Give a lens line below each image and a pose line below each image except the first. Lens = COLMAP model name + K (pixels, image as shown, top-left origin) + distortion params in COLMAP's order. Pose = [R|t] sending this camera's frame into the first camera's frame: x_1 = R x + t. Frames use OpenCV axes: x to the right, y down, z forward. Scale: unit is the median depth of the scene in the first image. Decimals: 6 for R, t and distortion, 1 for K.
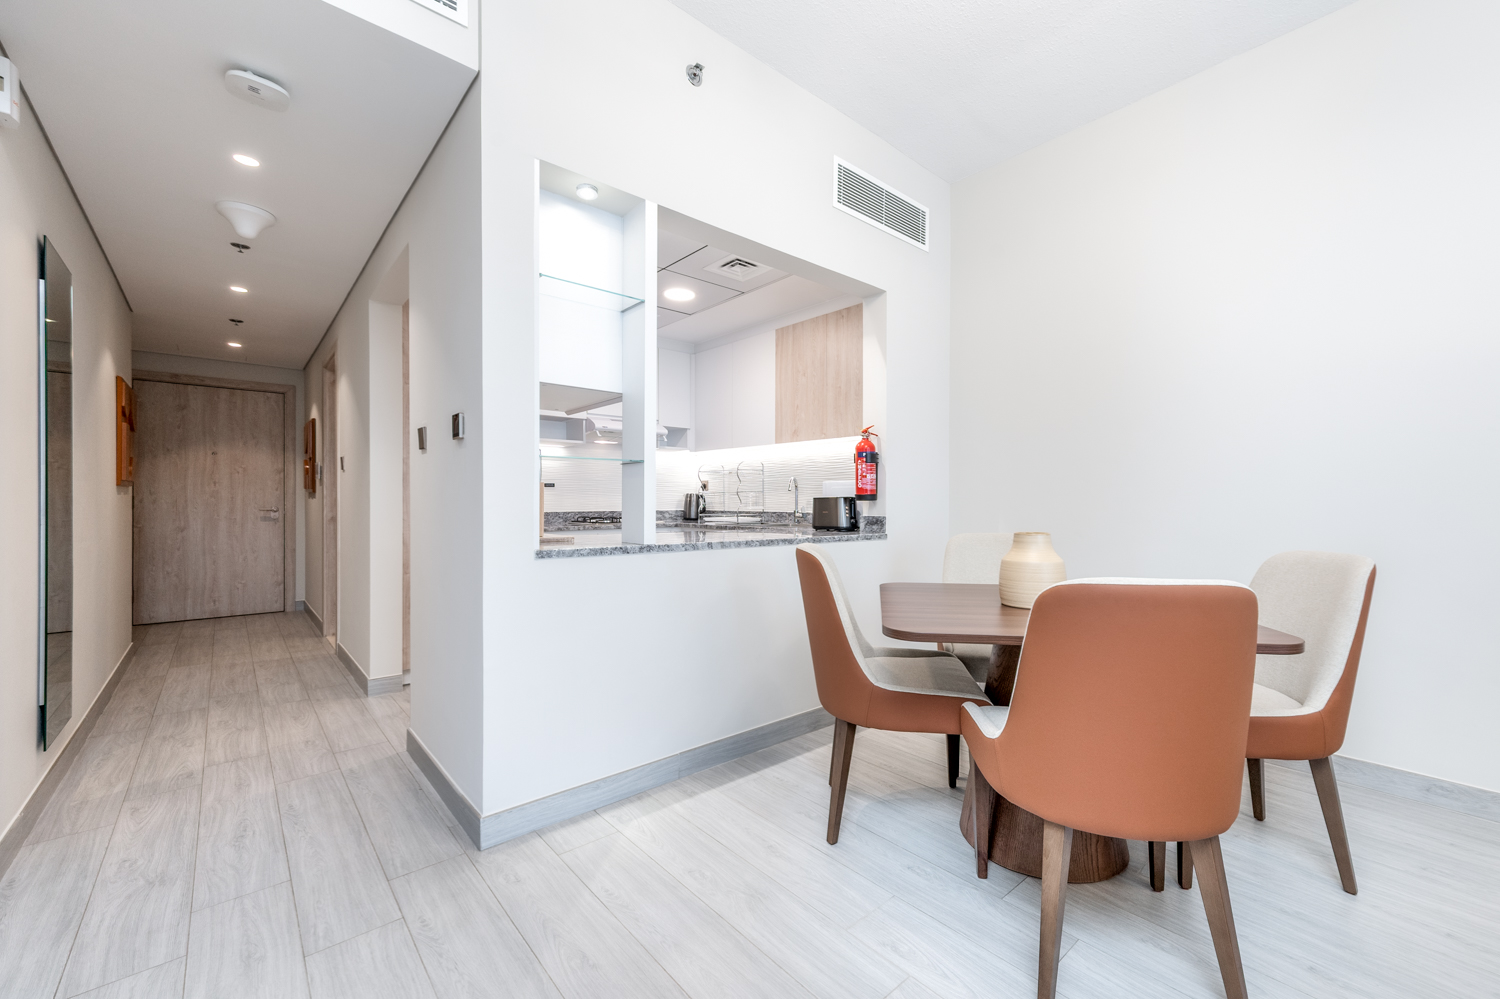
lens RADIAL K [[616.1, 0, 743.4], [0, 616.1, 503.7], [0, 0, 1]] dist [0.007237, -0.001965]
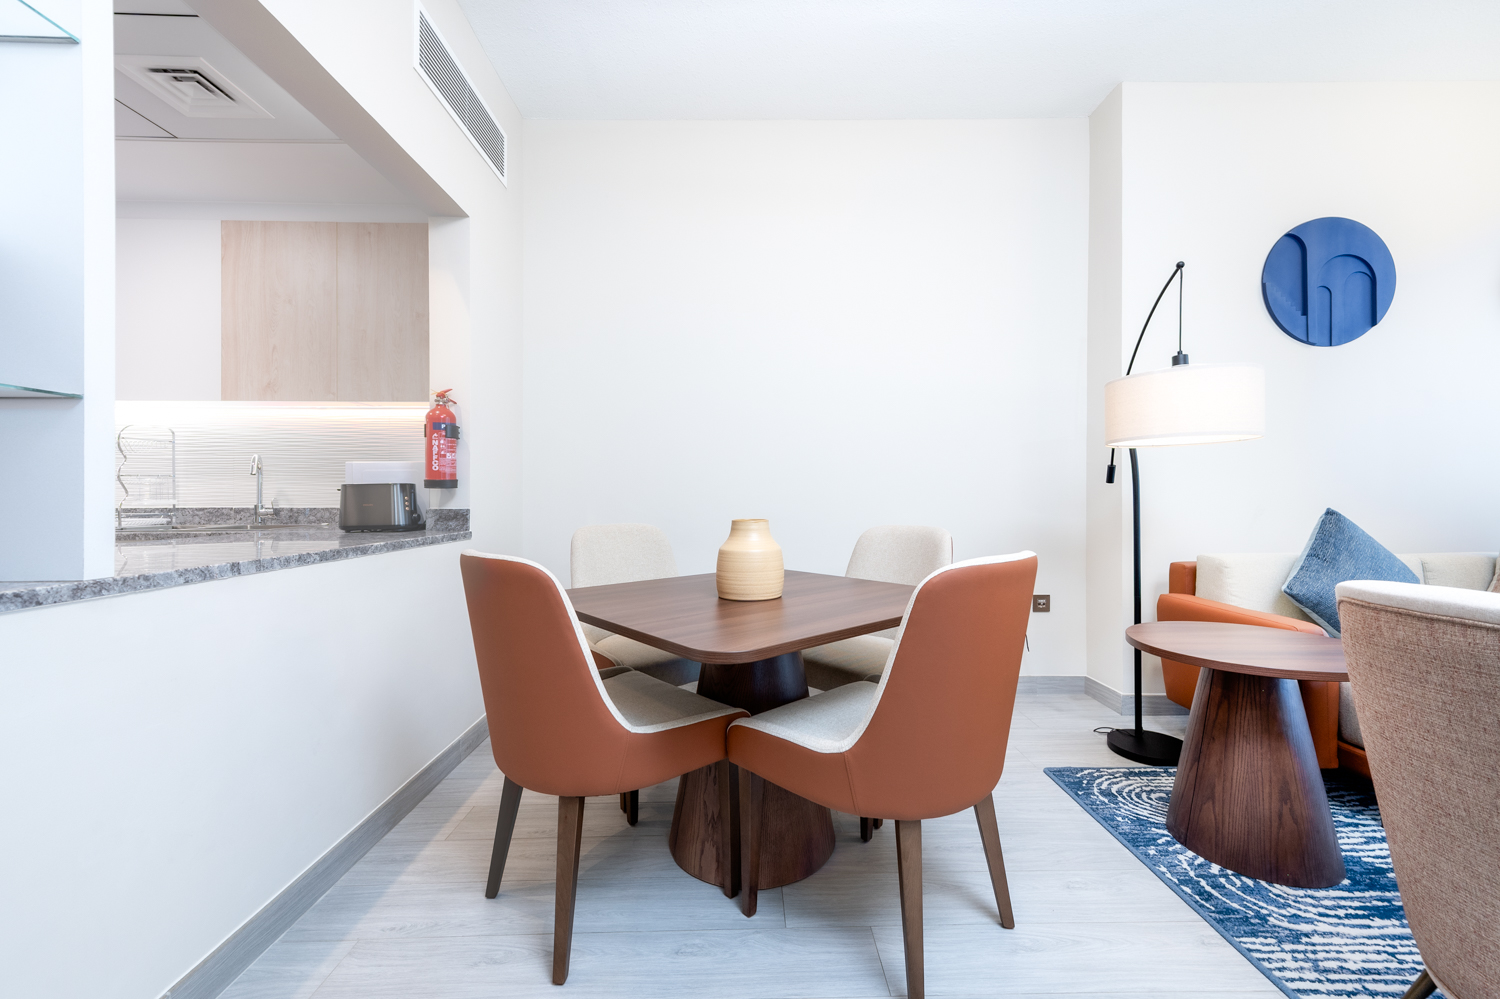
lens RADIAL K [[616.1, 0, 717.5], [0, 616.1, 498.0], [0, 0, 1]] dist [0.007237, -0.001965]
pose [[0.617634, -0.008404, 0.786421, -0.180917], [0.006863, 0.999962, 0.005295, 0.004758], [-0.786436, 0.002127, 0.617668, 0.274382]]
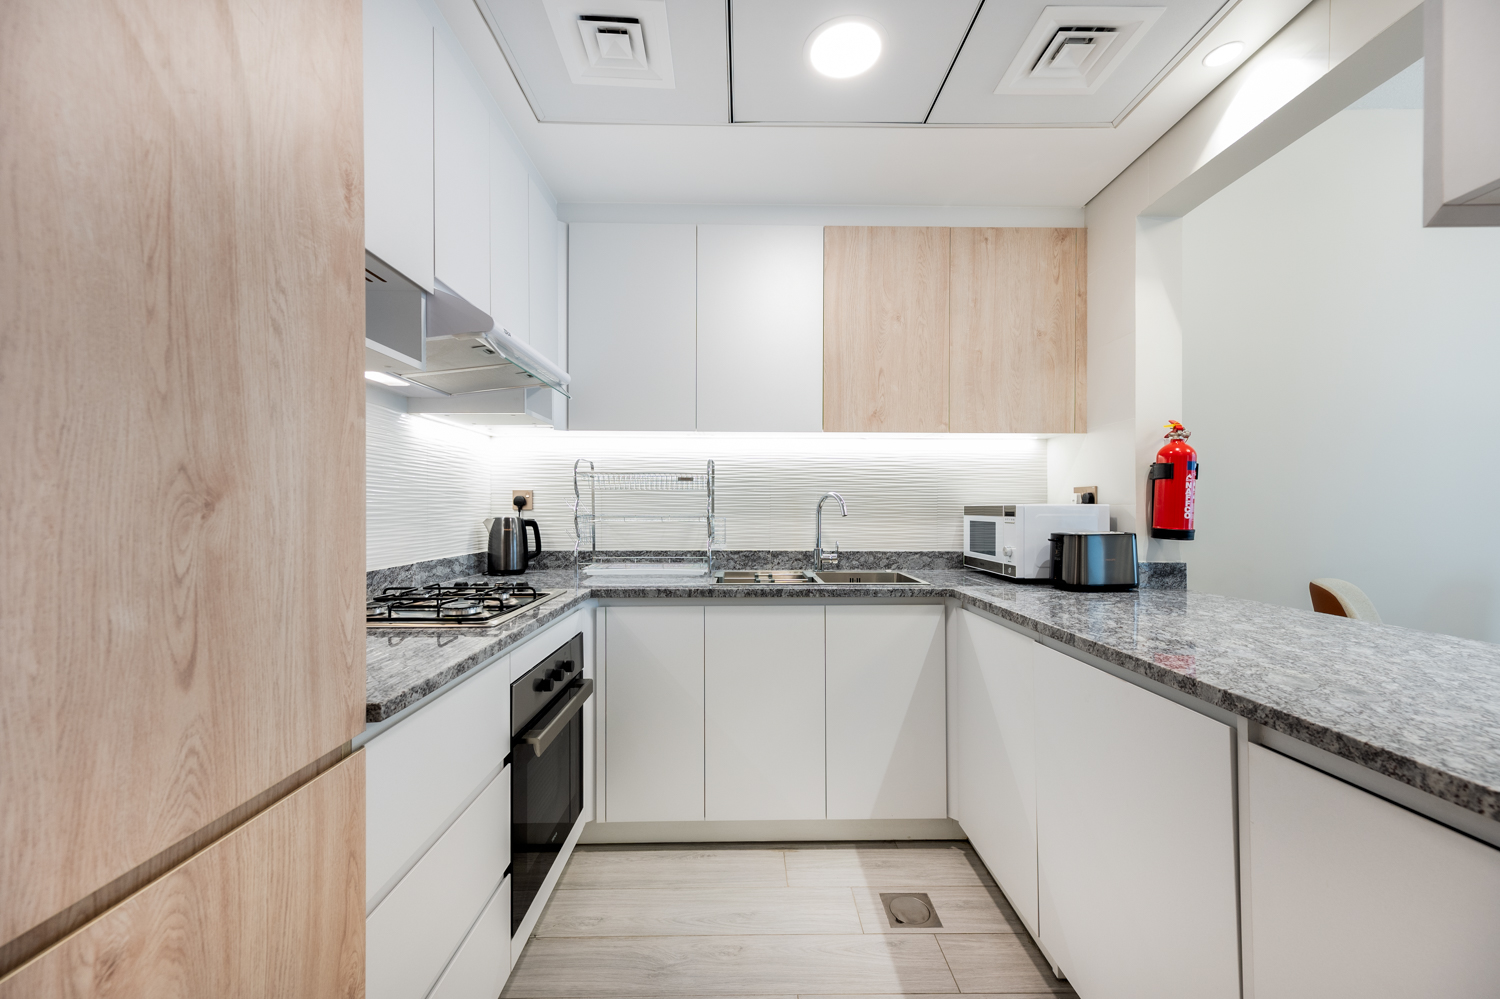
lens RADIAL K [[616.1, 0, 748.7], [0, 616.1, 505.9], [0, 0, 1]] dist [0.007237, -0.001965]
pose [[0.633497, 0.004185, 0.773734, -0.555994], [0.001295, 0.999978, -0.006469, -0.035646], [-0.773744, 0.005100, 0.633478, 0.930097]]
